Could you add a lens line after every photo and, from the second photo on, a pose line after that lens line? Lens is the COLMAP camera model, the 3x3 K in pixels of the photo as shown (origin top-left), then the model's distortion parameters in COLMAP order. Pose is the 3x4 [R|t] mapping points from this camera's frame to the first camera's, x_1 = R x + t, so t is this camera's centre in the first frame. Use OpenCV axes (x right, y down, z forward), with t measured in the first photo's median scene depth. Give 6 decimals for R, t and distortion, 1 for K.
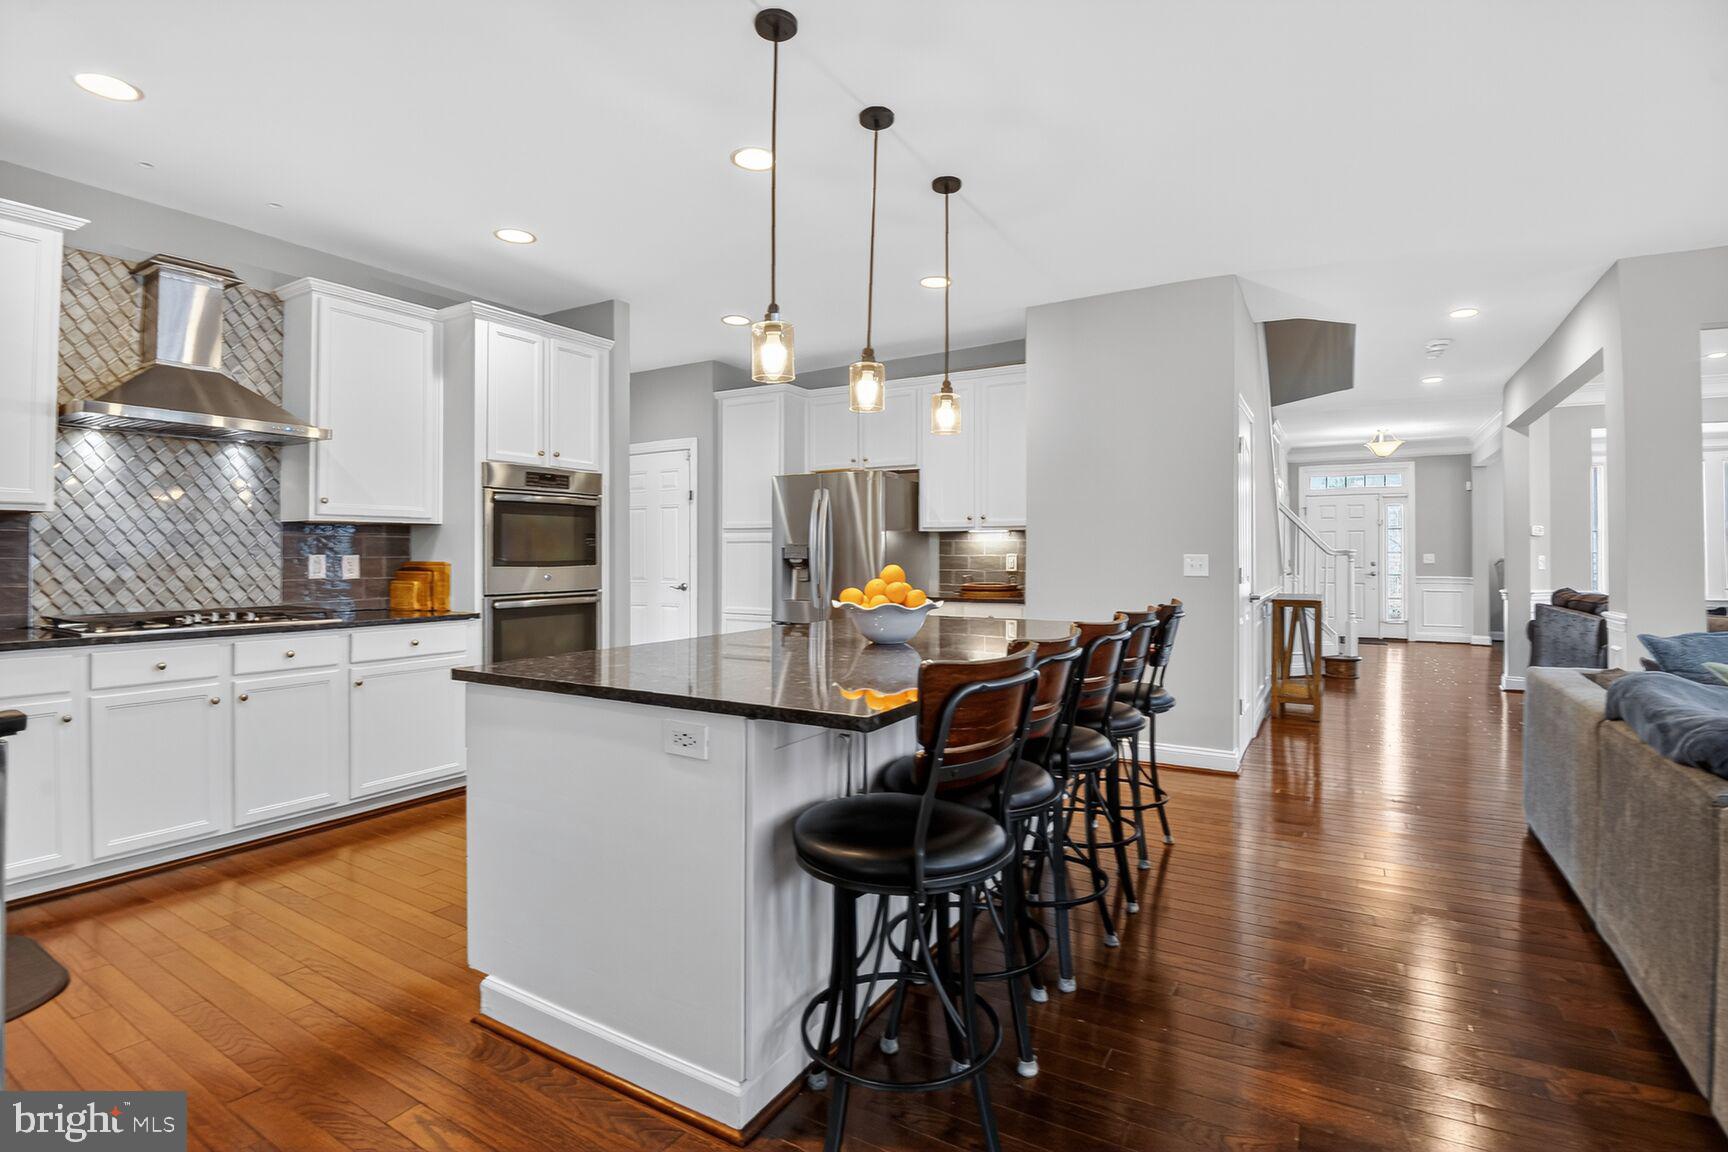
lens RADIAL K [[817.7, 0, 867.3], [0, 817.7, 568.7], [0, 0, 1]] dist [-0.019459, -0.018208]
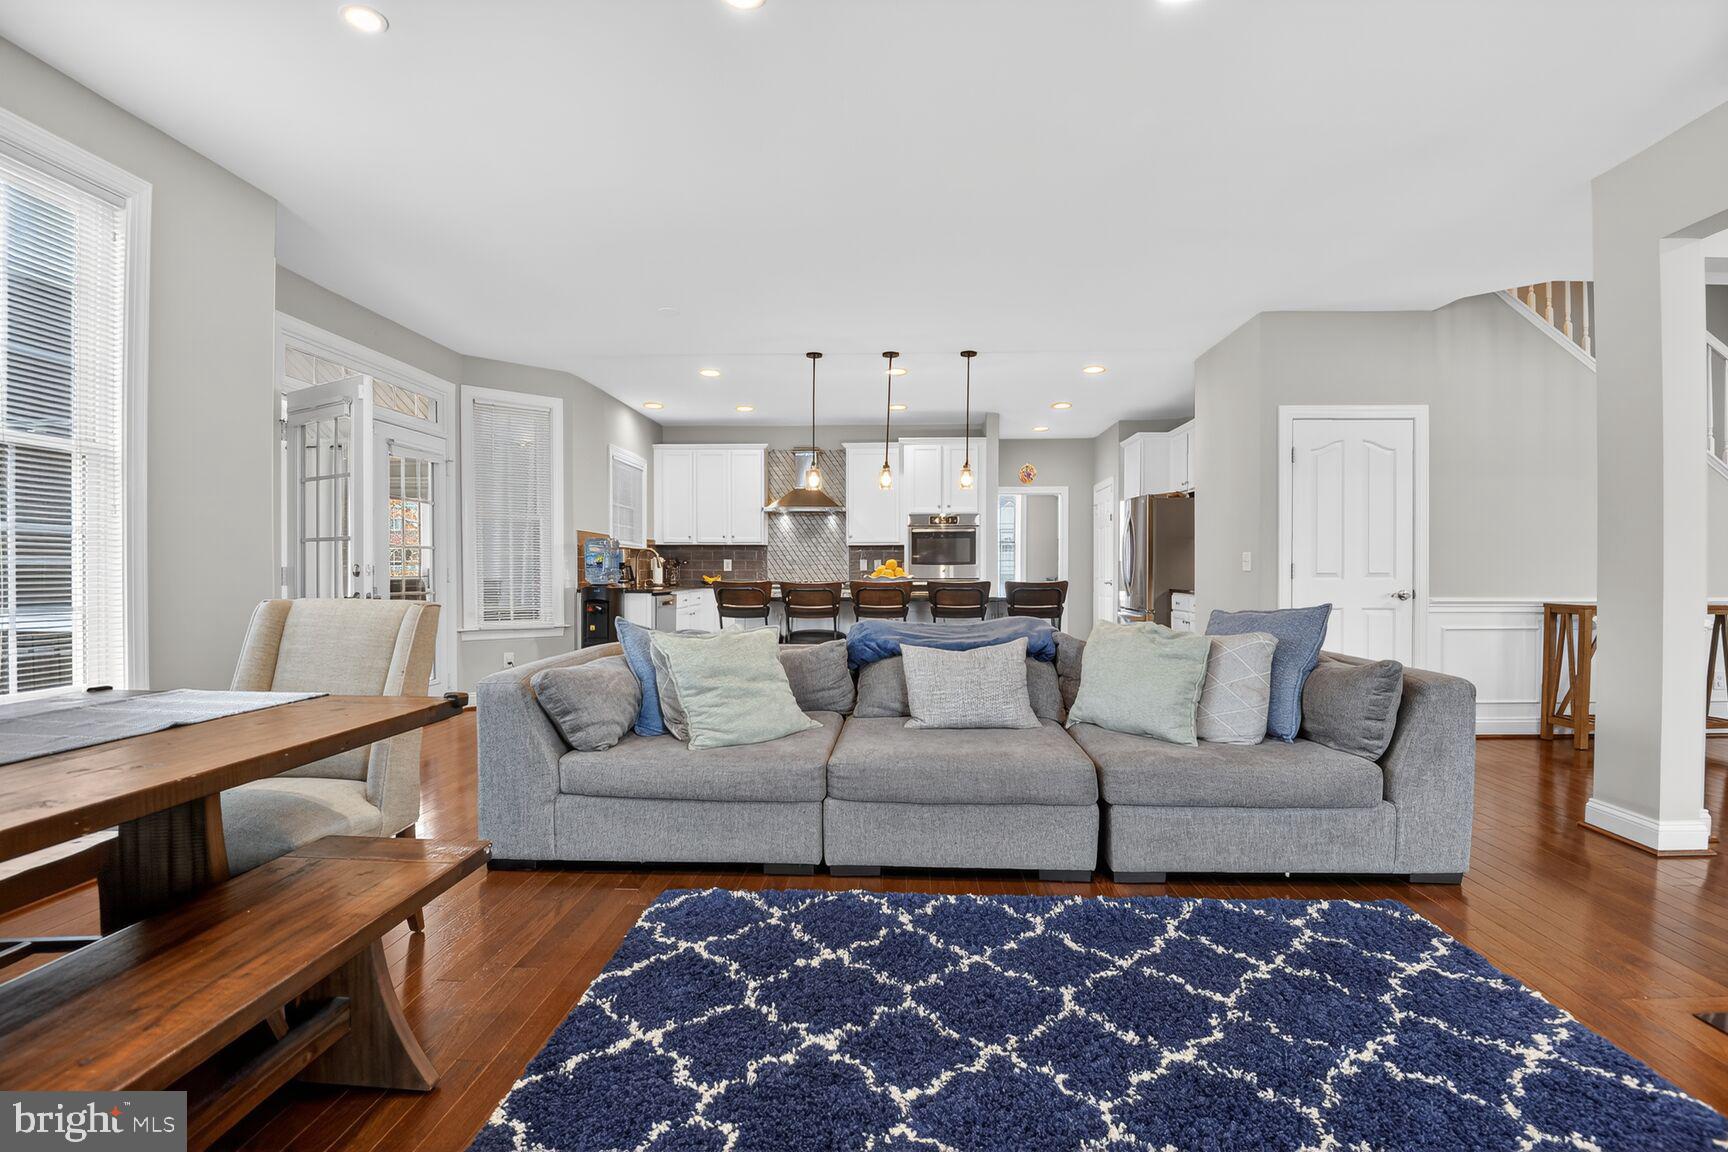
lens RADIAL K [[817.7, 0, 867.3], [0, 817.7, 568.7], [0, 0, 1]] dist [-0.019459, -0.018208]
pose [[0.453867, -0.002661, -0.891065, 1.455181], [-0.012895, 0.999871, -0.009554, 0.031616], [0.890976, 0.015827, 0.453774, -0.035129]]
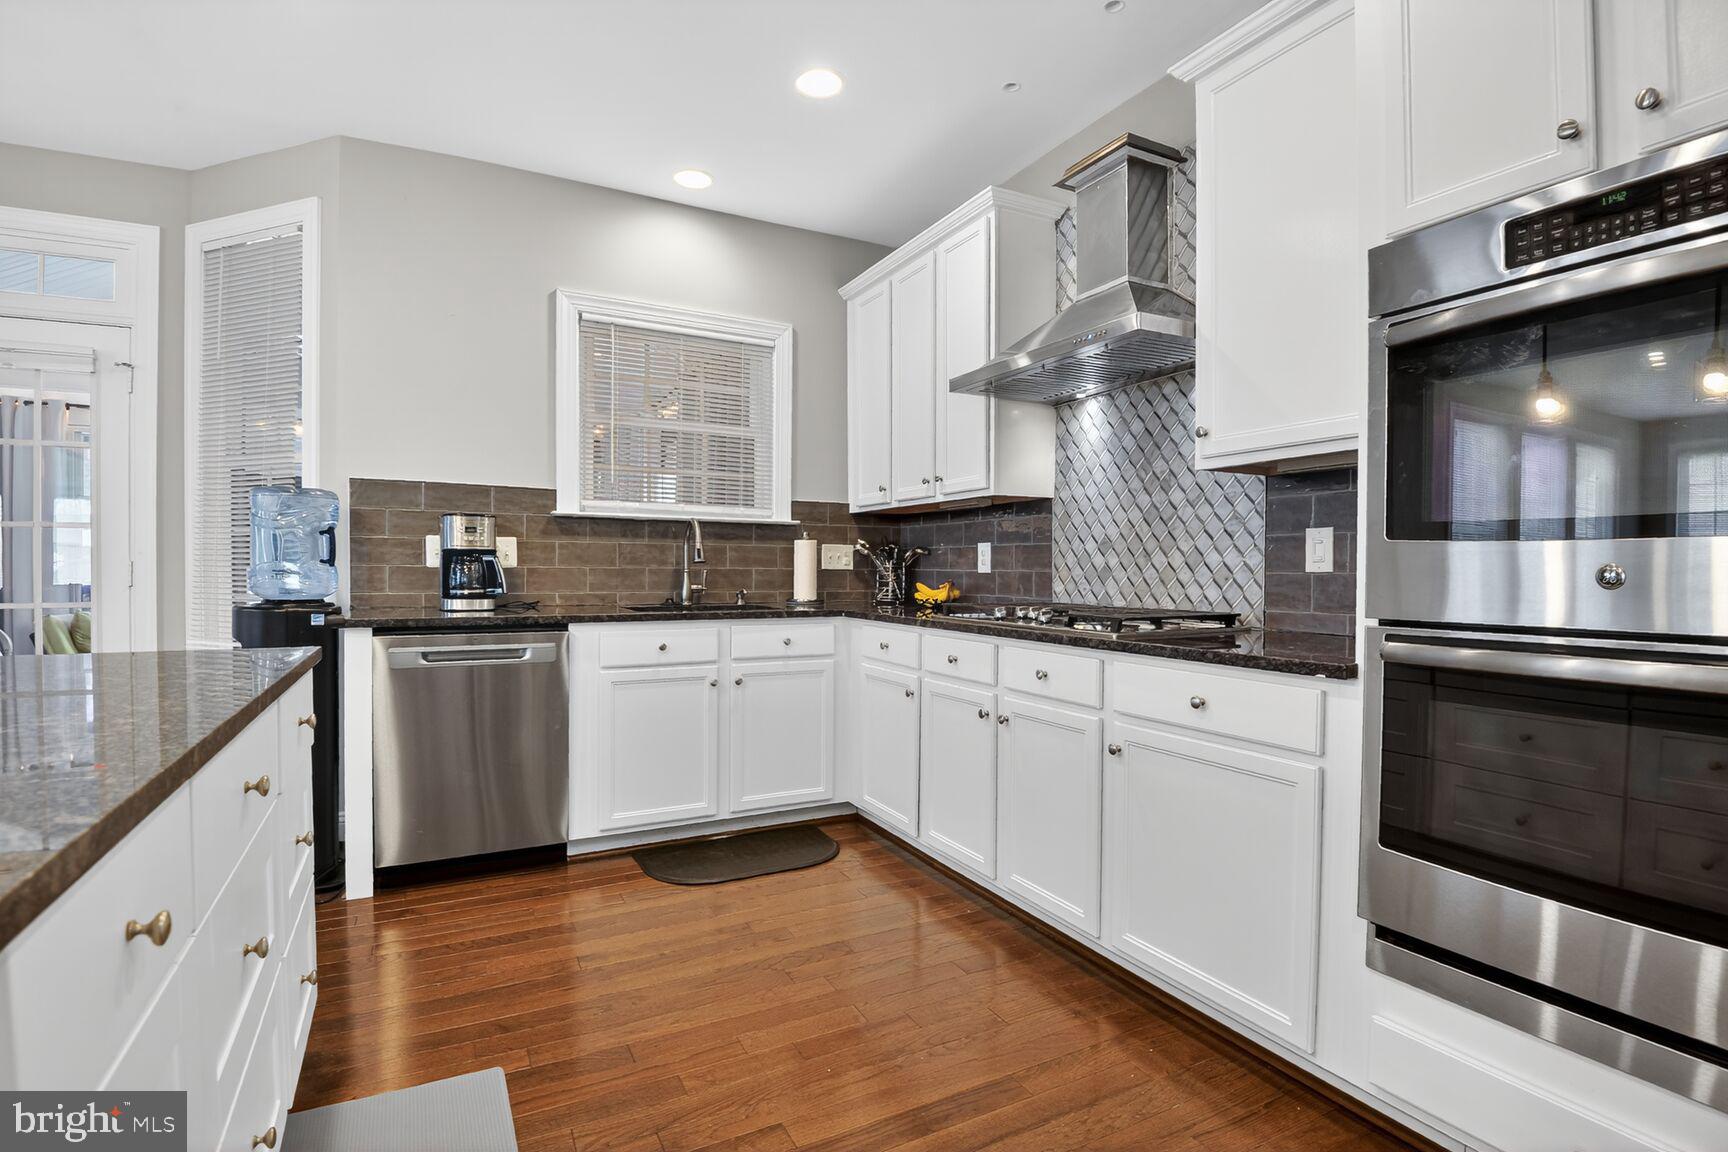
lens RADIAL K [[817.7, 0, 867.3], [0, 817.7, 568.7], [0, 0, 1]] dist [-0.019459, -0.018208]
pose [[-0.528725, -0.005623, -0.848774, -0.052136], [-0.020170, 0.999779, 0.005941, 0.014113], [0.848553, 0.020261, -0.528722, 1.097373]]
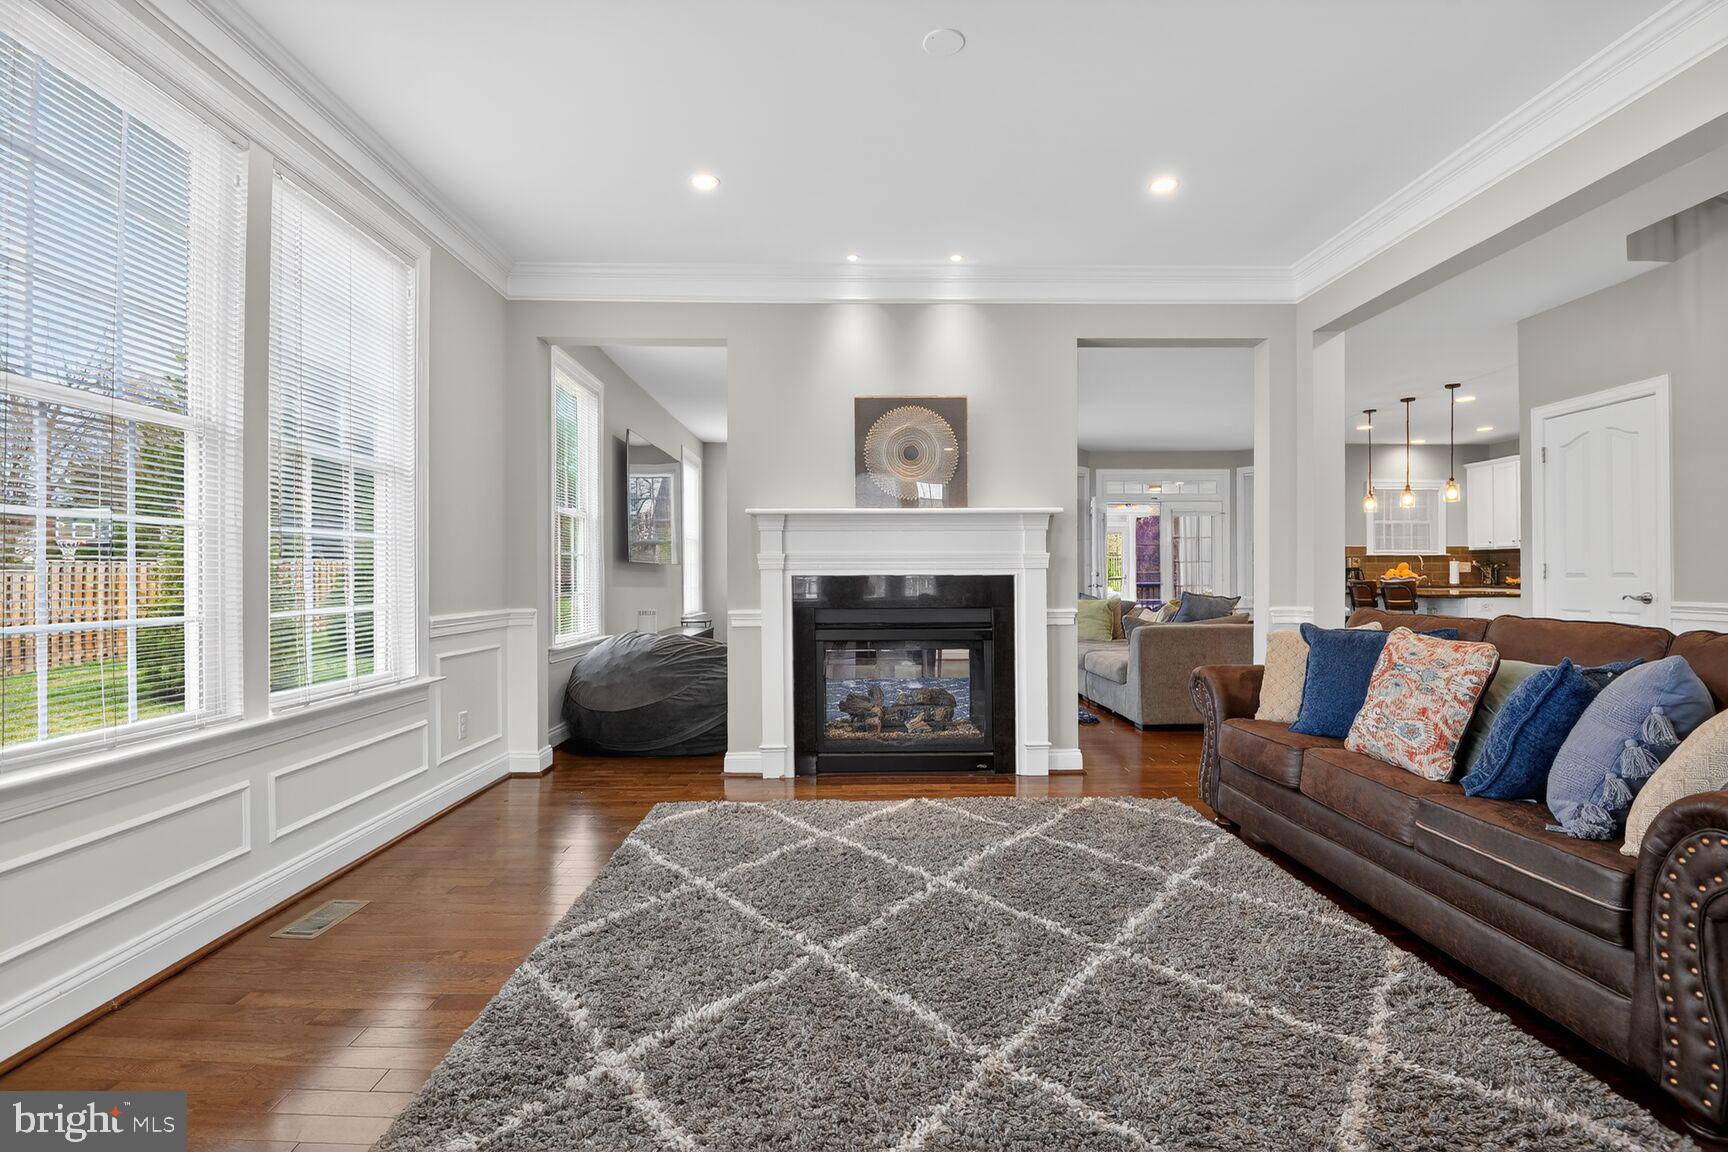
lens RADIAL K [[817.7, 0, 867.3], [0, 817.7, 568.7], [0, 0, 1]] dist [-0.019459, -0.018208]
pose [[-0.853932, -0.001543, -0.520383, 2.223452], [-0.004502, 0.999980, 0.004424, 0.007218], [0.520366, 0.006121, -0.853921, 1.780290]]
